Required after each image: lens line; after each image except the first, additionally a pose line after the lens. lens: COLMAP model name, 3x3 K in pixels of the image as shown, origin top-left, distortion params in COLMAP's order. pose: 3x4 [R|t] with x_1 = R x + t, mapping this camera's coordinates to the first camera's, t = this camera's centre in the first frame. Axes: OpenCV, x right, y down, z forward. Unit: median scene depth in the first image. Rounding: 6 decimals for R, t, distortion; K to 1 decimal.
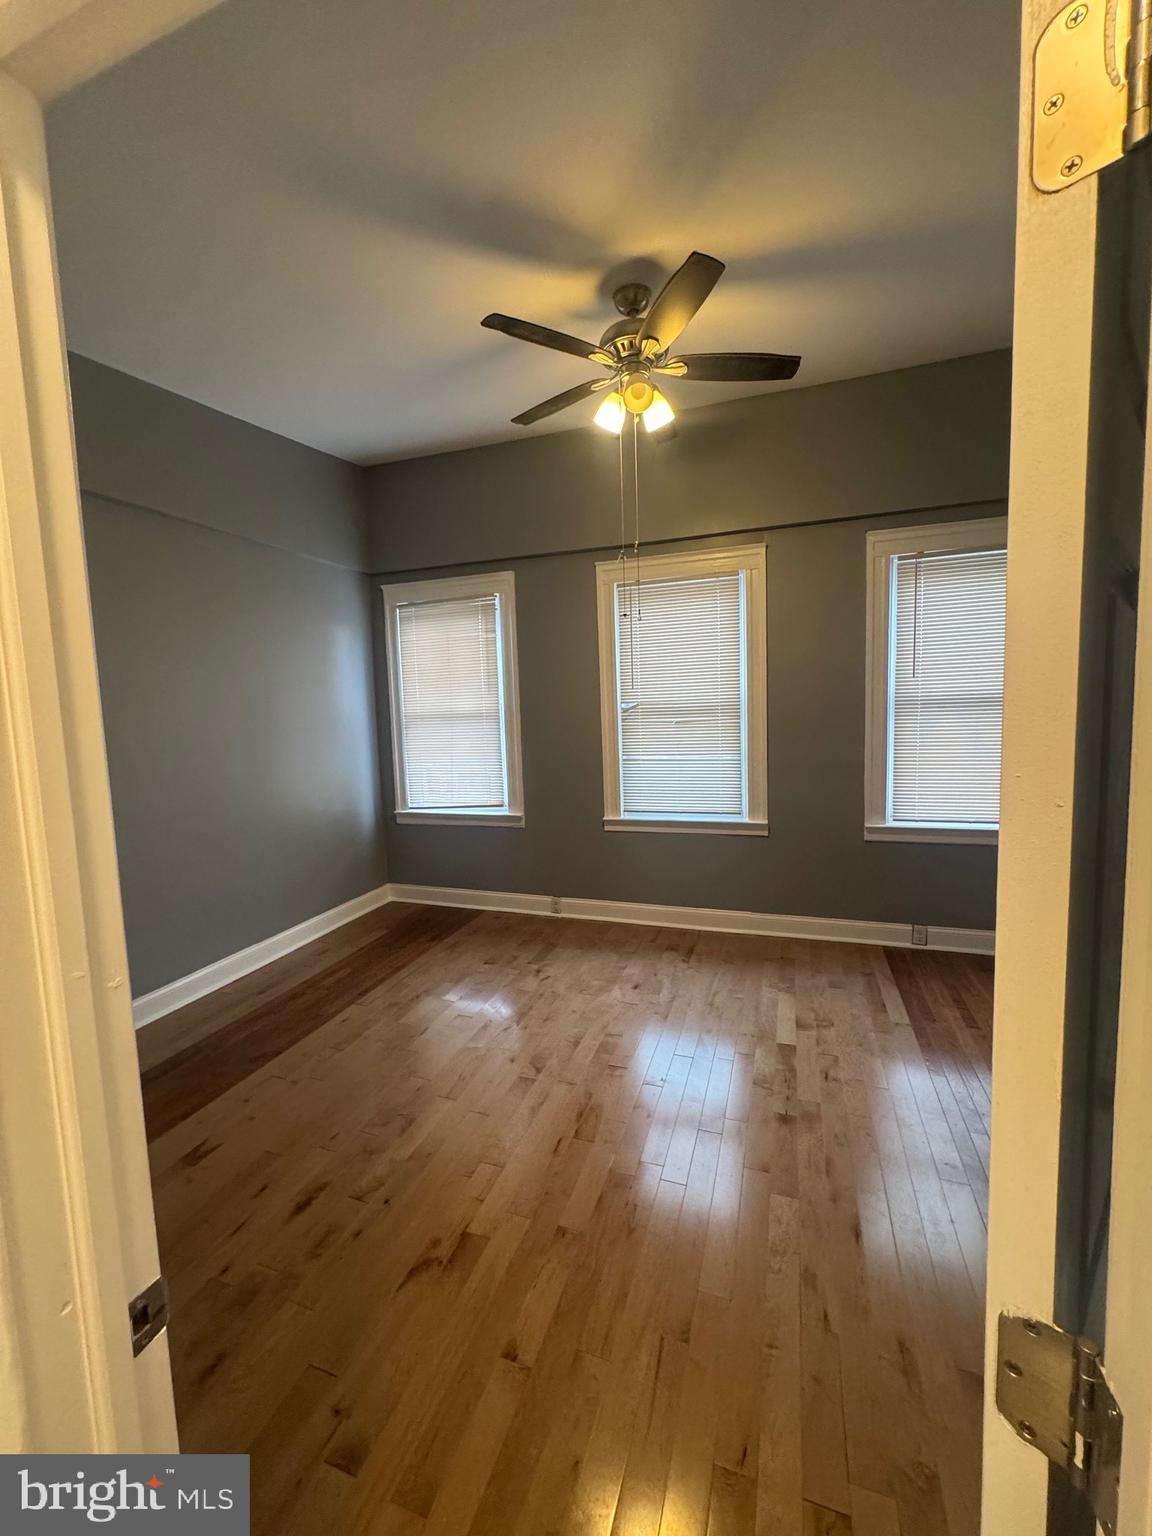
lens RADIAL K [[612.1, 0, 574.6], [0, 612.1, 768.3], [0, 0, 1]] dist [-0.003460, 0.000967]
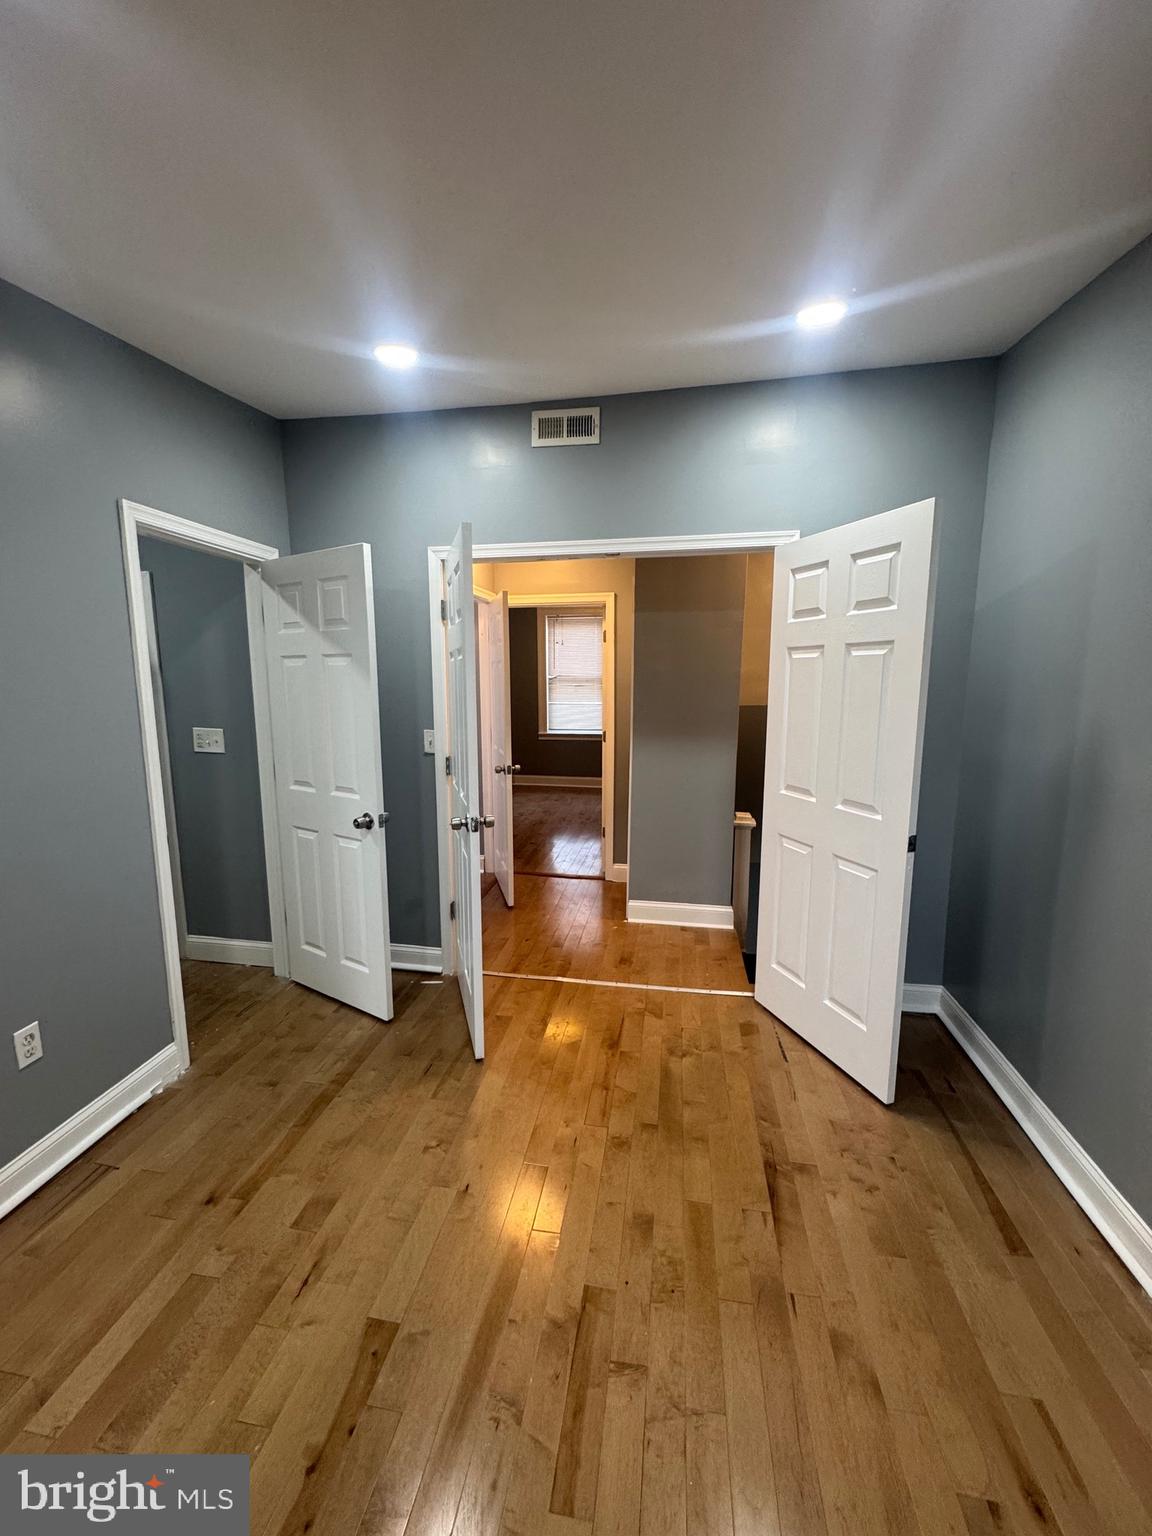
lens RADIAL K [[612.1, 0, 575.0], [0, 612.1, 767.2], [0, 0, 1]] dist [-0.003460, 0.000967]
pose [[0.985958, 0.008984, 0.166751, -0.170375], [-0.017539, 0.998600, 0.049906, 0.093397], [-0.166069, -0.052129, 0.984735, -1.011258]]
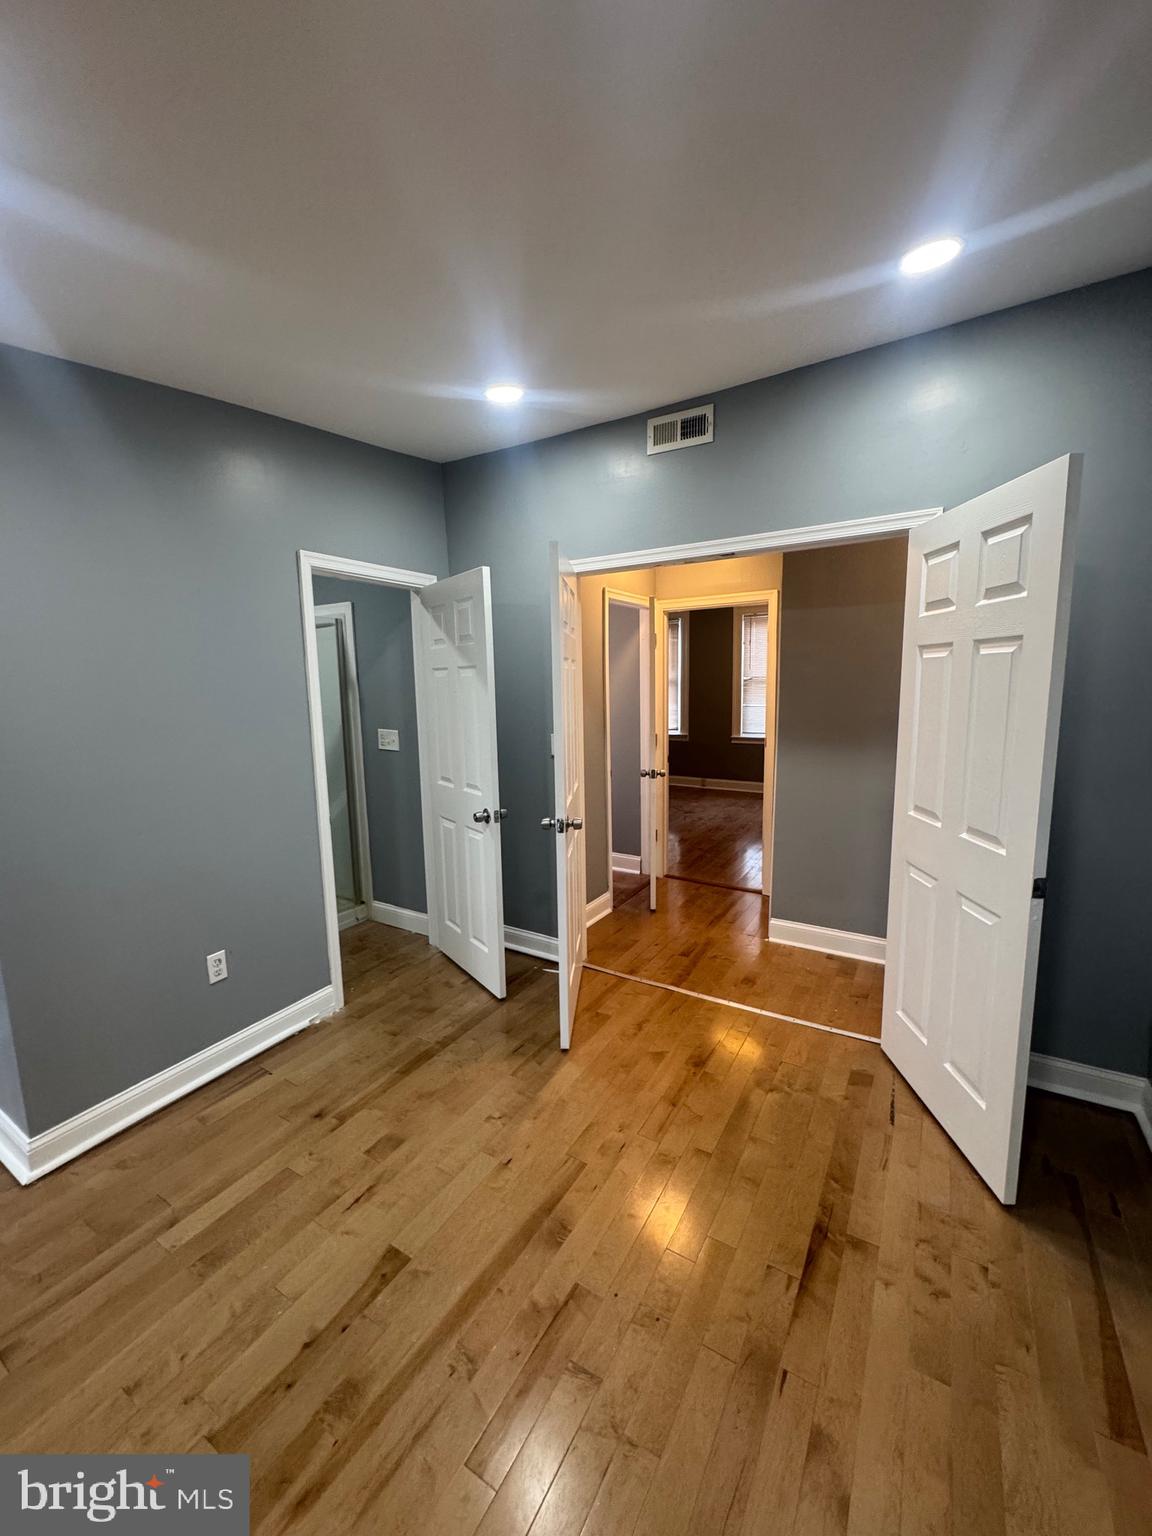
lens RADIAL K [[612.1, 0, 574.9], [0, 612.1, 767.2], [0, 0, 1]] dist [-0.003460, 0.000967]
pose [[0.977771, 0.045098, -0.204768, -0.036560], [-0.033733, 0.997708, 0.058660, 0.084040], [0.206944, -0.050448, 0.977051, -1.018116]]
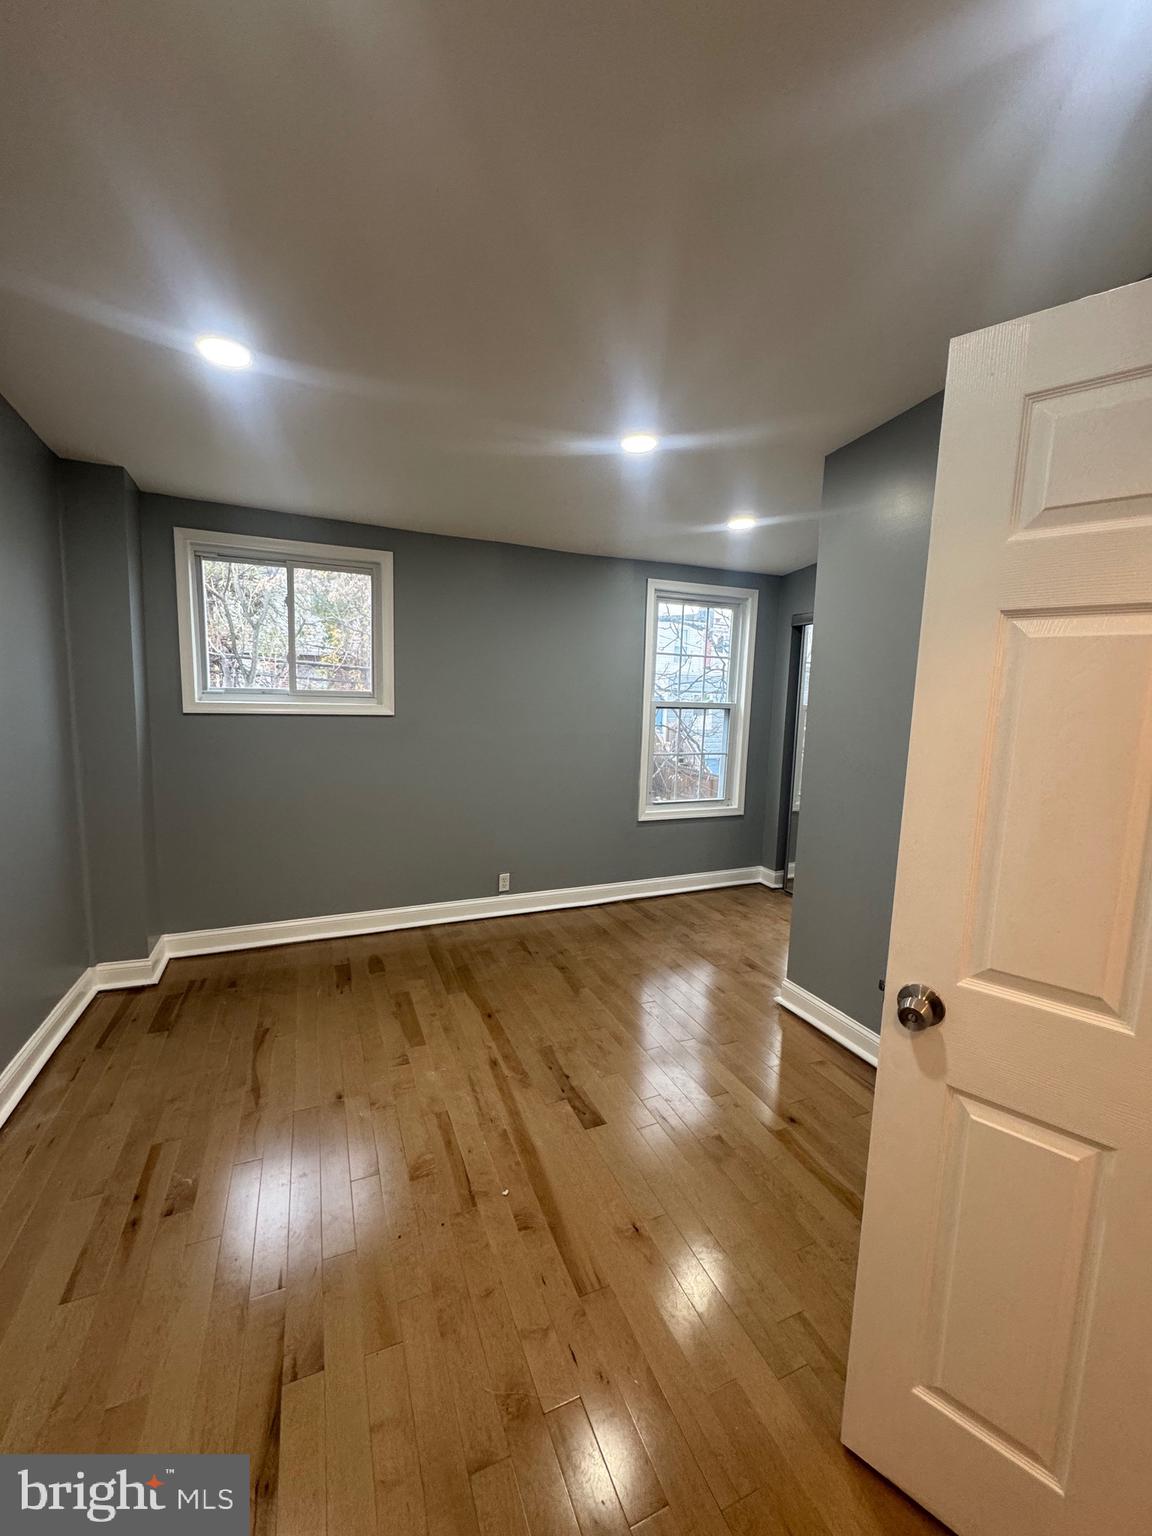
lens RADIAL K [[612.1, 0, 573.7], [0, 612.1, 766.8], [0, 0, 1]] dist [-0.003460, 0.000967]
pose [[-0.744641, 0.099678, -0.659980, 0.101384], [-0.065749, 0.973023, 0.221141, 0.030101], [0.664219, 0.208064, -0.717999, -0.373325]]
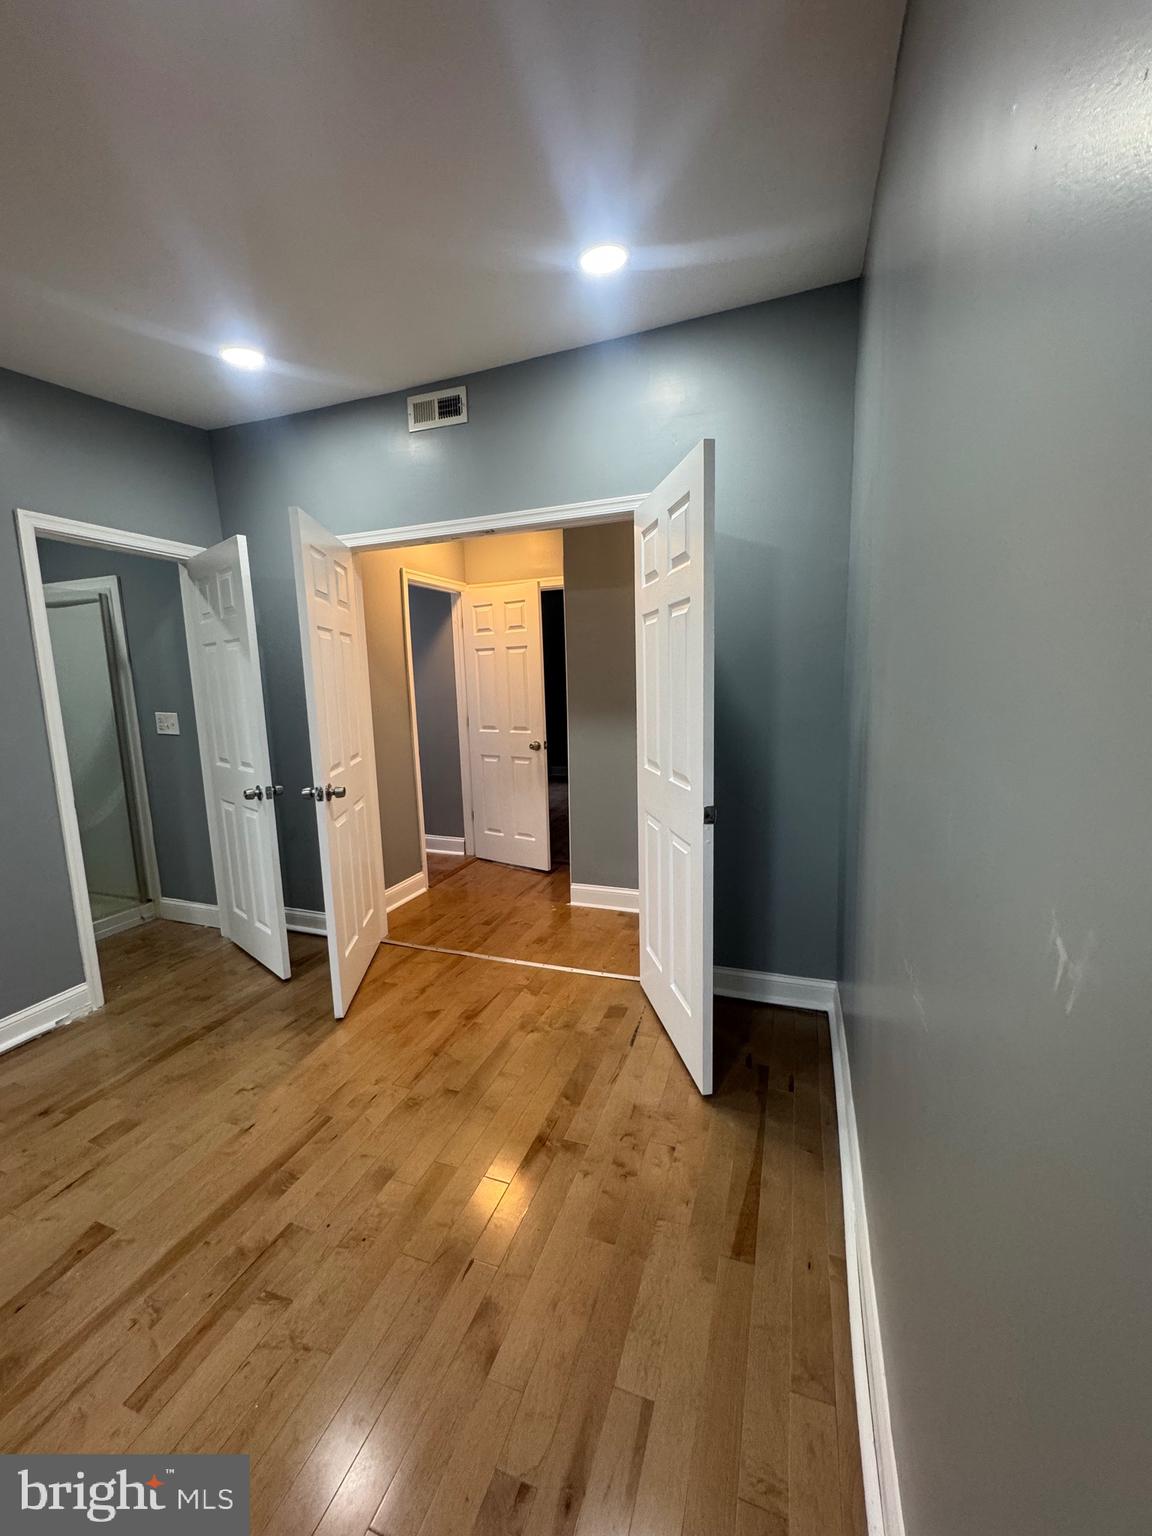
lens RADIAL K [[612.1, 0, 574.4], [0, 612.1, 766.9], [0, 0, 1]] dist [-0.003460, 0.000967]
pose [[0.999841, 0.009230, -0.015282, 0.084881], [-0.008373, 0.998441, 0.055177, 0.114224], [0.015767, -0.055040, 0.998360, -1.031665]]
